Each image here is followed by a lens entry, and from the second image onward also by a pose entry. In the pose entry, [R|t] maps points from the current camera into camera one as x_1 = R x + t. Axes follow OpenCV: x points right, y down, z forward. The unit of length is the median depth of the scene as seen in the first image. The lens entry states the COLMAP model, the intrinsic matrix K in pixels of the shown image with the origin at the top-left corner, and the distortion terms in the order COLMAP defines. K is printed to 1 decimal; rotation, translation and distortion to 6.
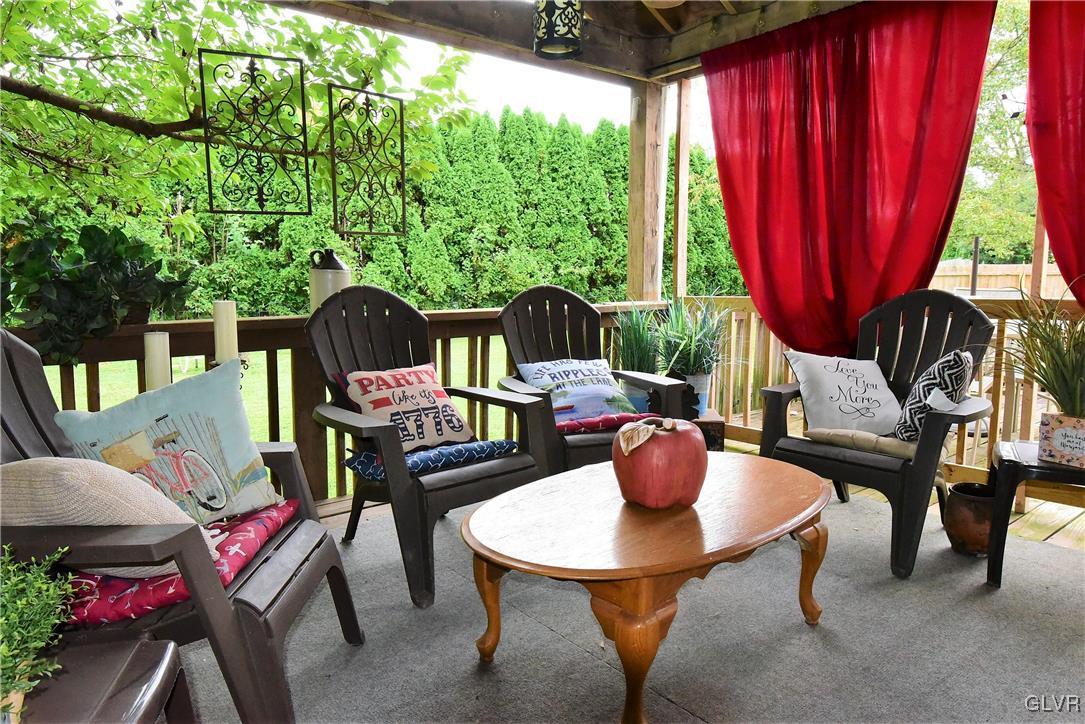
lens RADIAL K [[745.2, 0, 542.5], [0, 745.2, 362.0], [0, 0, 1]] dist [0.009641, 0.001757]
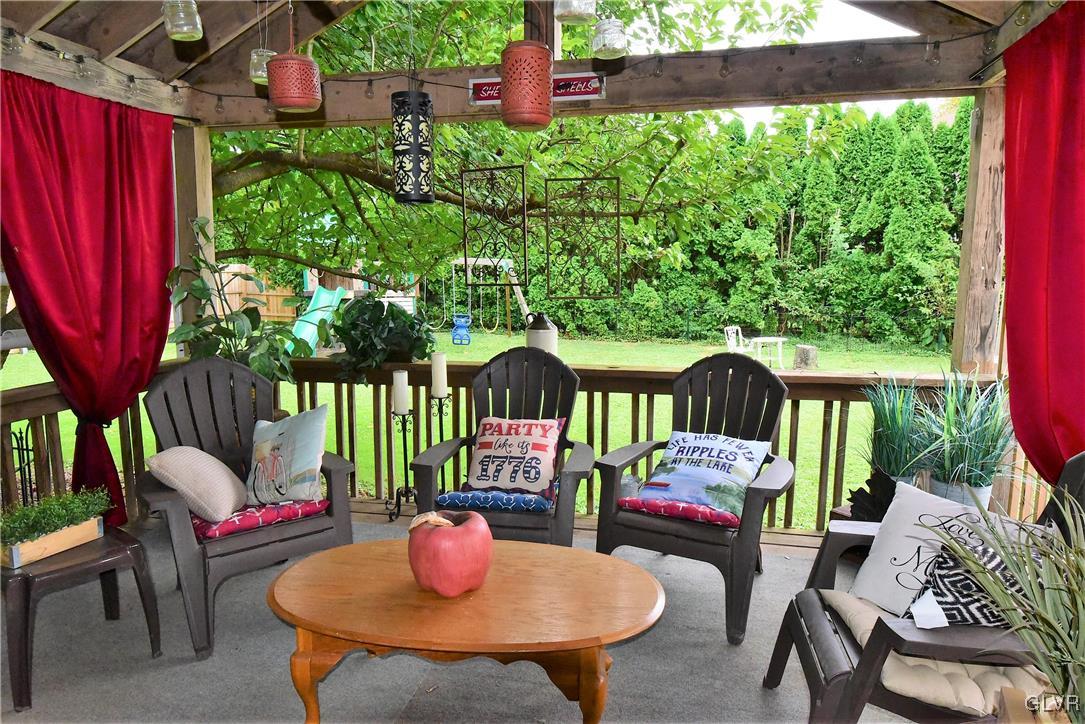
lens RADIAL K [[745.2, 0, 542.5], [0, 745.2, 362.0], [0, 0, 1]] dist [0.009641, 0.001757]
pose [[0.586106, 0.107392, -0.803086, 0.188782], [-0.086838, 0.993794, 0.069518, -0.040915], [0.805568, 0.028994, 0.591794, 0.073972]]
